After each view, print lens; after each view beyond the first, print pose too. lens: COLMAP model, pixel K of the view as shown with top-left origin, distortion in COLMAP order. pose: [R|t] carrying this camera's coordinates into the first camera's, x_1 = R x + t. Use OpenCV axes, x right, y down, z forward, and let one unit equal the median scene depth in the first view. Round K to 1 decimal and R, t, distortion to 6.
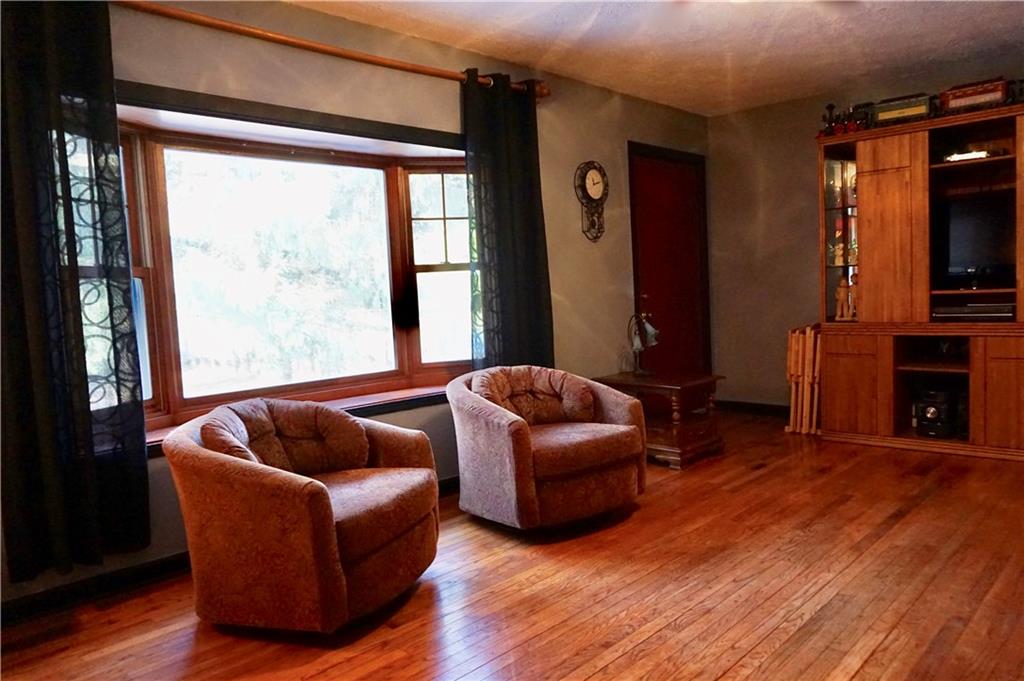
lens RADIAL K [[715.5, 0, 529.8], [0, 715.5, 337.0], [0, 0, 1]] dist [-0.034294, 0.010479]
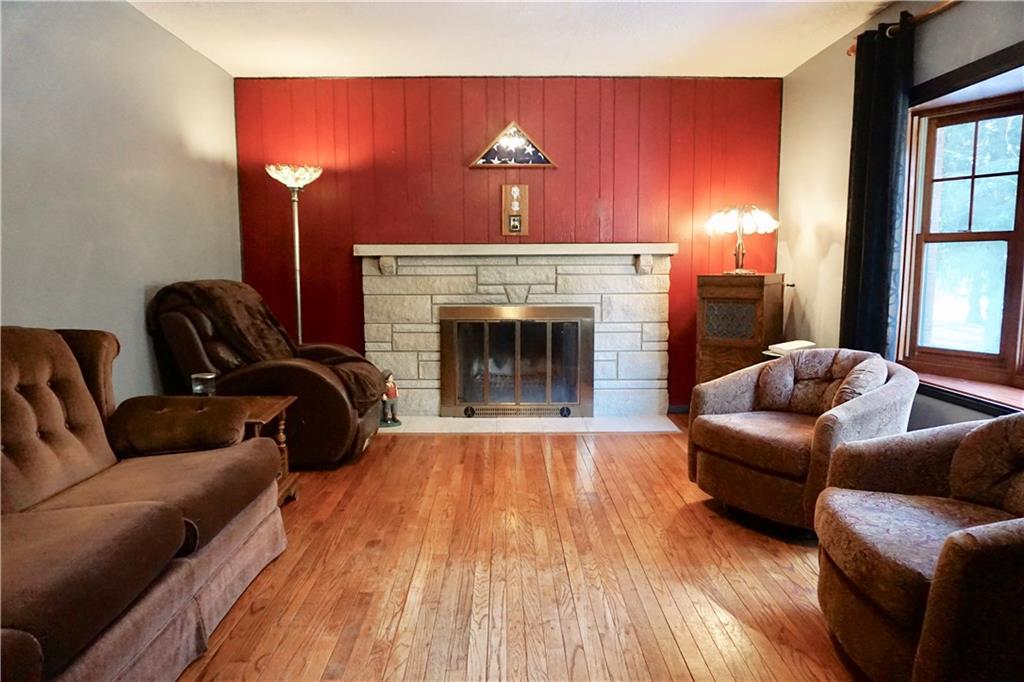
lens RADIAL K [[680.4, 0, 515.7], [0, 680.4, 342.8], [0, 0, 1]] dist [-0.046325, 0.022843]
pose [[-0.710298, 0.134676, -0.690898, 0.601249], [-0.010158, 0.979463, 0.201369, -0.110694], [0.703828, 0.150050, -0.694342, 1.041401]]
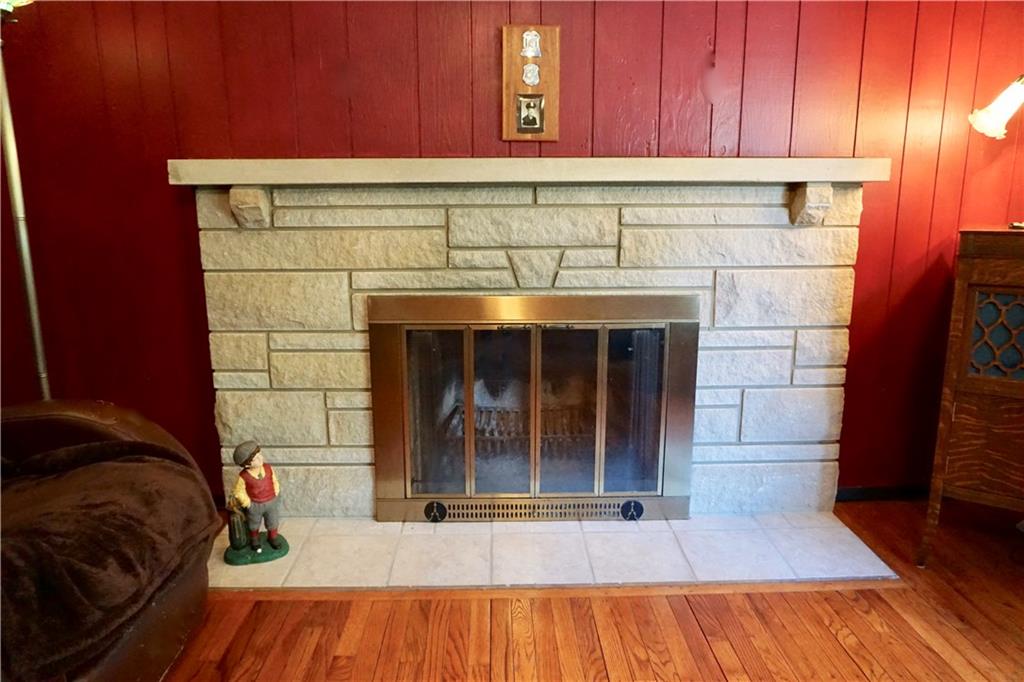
lens RADIAL K [[680.4, 0, 510.1], [0, 680.4, 339.1], [0, 0, 1]] dist [-0.046325, 0.022843]
pose [[-0.703598, 0.193694, -0.683691, 0.109090], [-0.011023, 0.959043, 0.283046, -0.047971], [0.710513, 0.206687, -0.672646, 0.508733]]
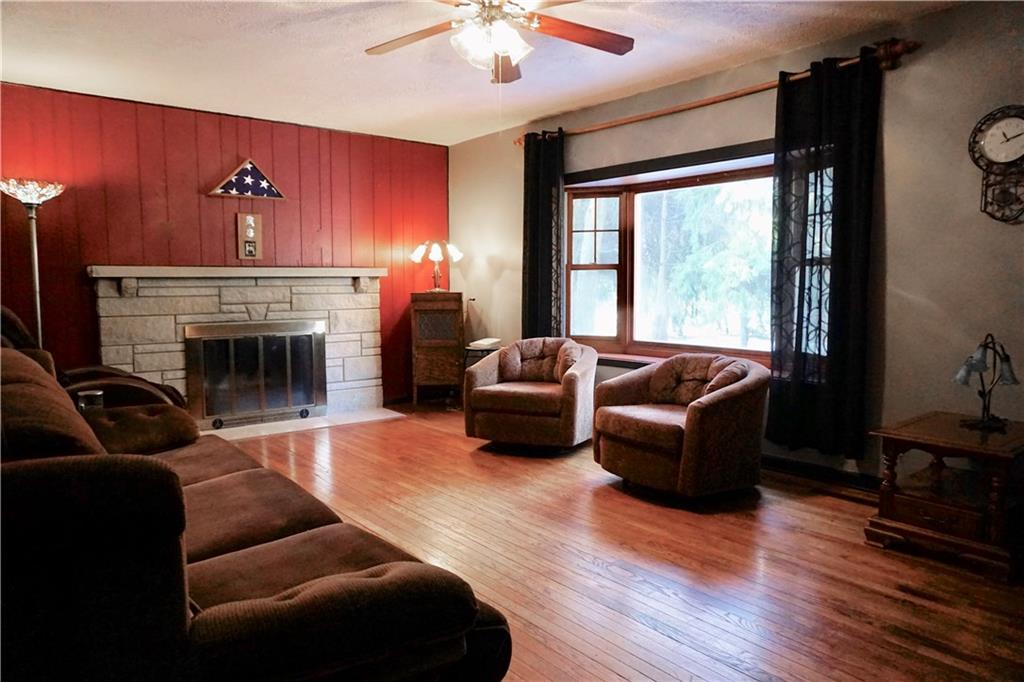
lens RADIAL K [[680.4, 0, 515.2], [0, 680.4, 341.6], [0, 0, 1]] dist [-0.046325, 0.022843]
pose [[-0.112584, 0.135009, -0.984427, 1.065747], [-0.059965, 0.987997, 0.142356, -0.115363], [0.991831, 0.075058, -0.103137, 0.812733]]
